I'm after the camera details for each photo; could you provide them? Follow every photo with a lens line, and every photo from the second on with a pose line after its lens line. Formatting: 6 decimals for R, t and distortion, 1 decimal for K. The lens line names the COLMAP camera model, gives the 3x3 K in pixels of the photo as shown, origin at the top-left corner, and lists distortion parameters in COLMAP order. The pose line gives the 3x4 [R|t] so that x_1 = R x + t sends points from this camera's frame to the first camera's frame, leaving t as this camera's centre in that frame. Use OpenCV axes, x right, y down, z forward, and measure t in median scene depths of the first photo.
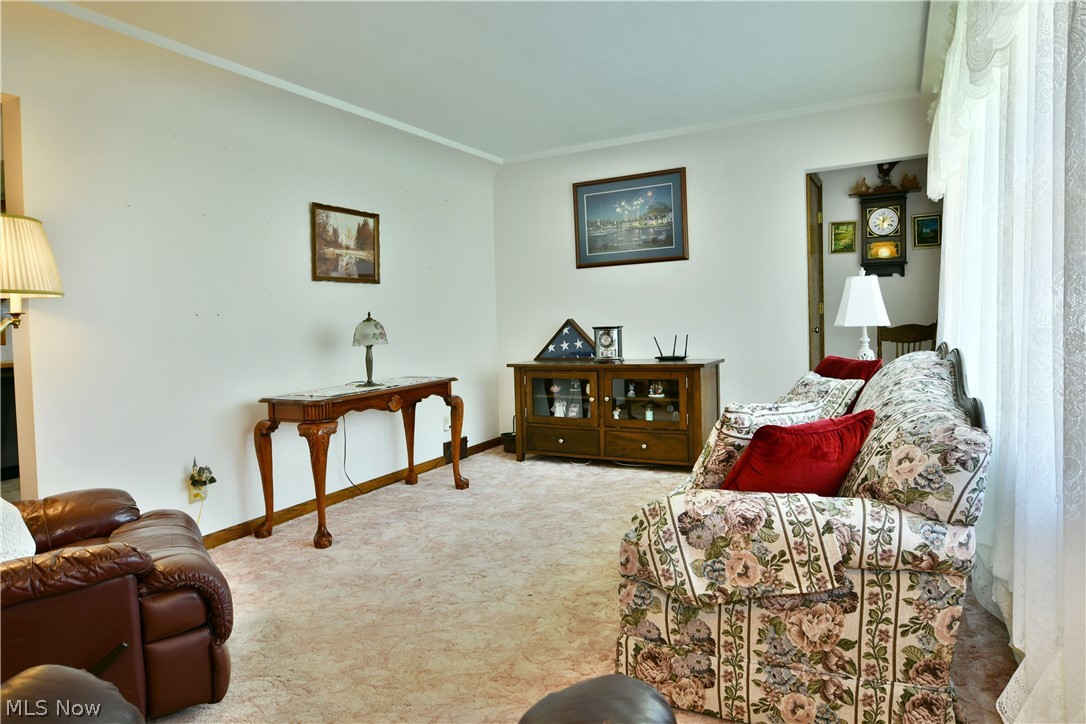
lens RADIAL K [[654.6, 0, 550.4], [0, 654.6, 351.9], [0, 0, 1]] dist [-0.011802, -0.004503]
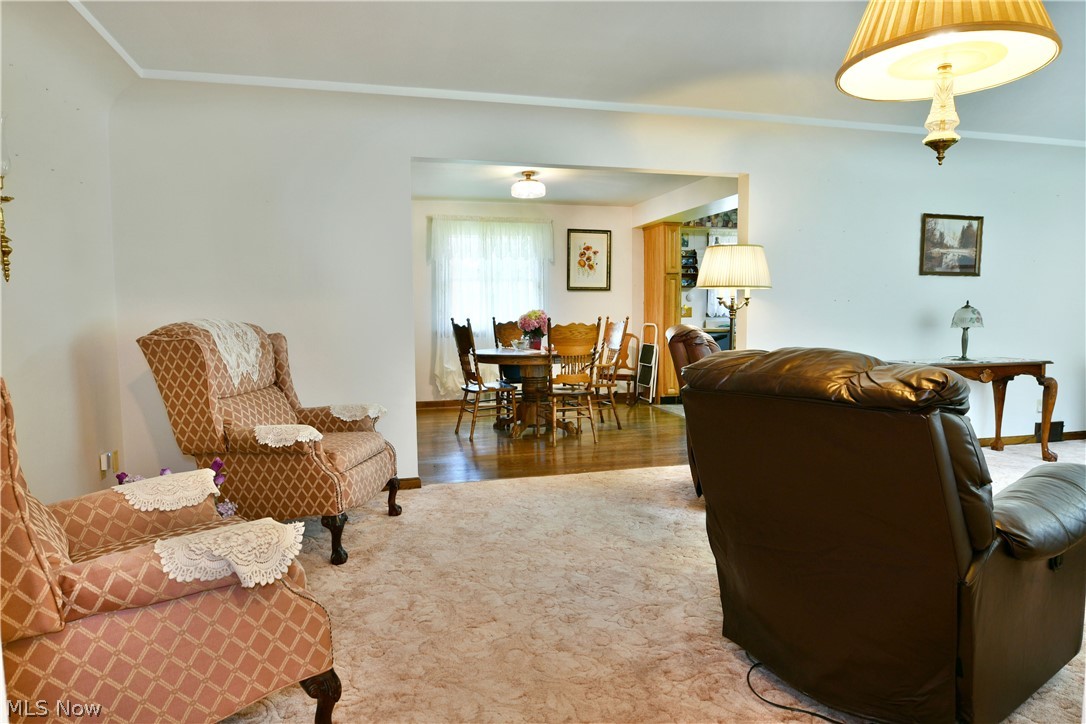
lens RADIAL K [[654.6, 0, 550.4], [0, 654.6, 351.9], [0, 0, 1]] dist [-0.011802, -0.004503]
pose [[0.673785, 0.068821, -0.735716, 0.092629], [-0.056146, 0.997543, 0.041893, 0.026506], [0.736791, 0.013081, 0.675994, -0.372385]]
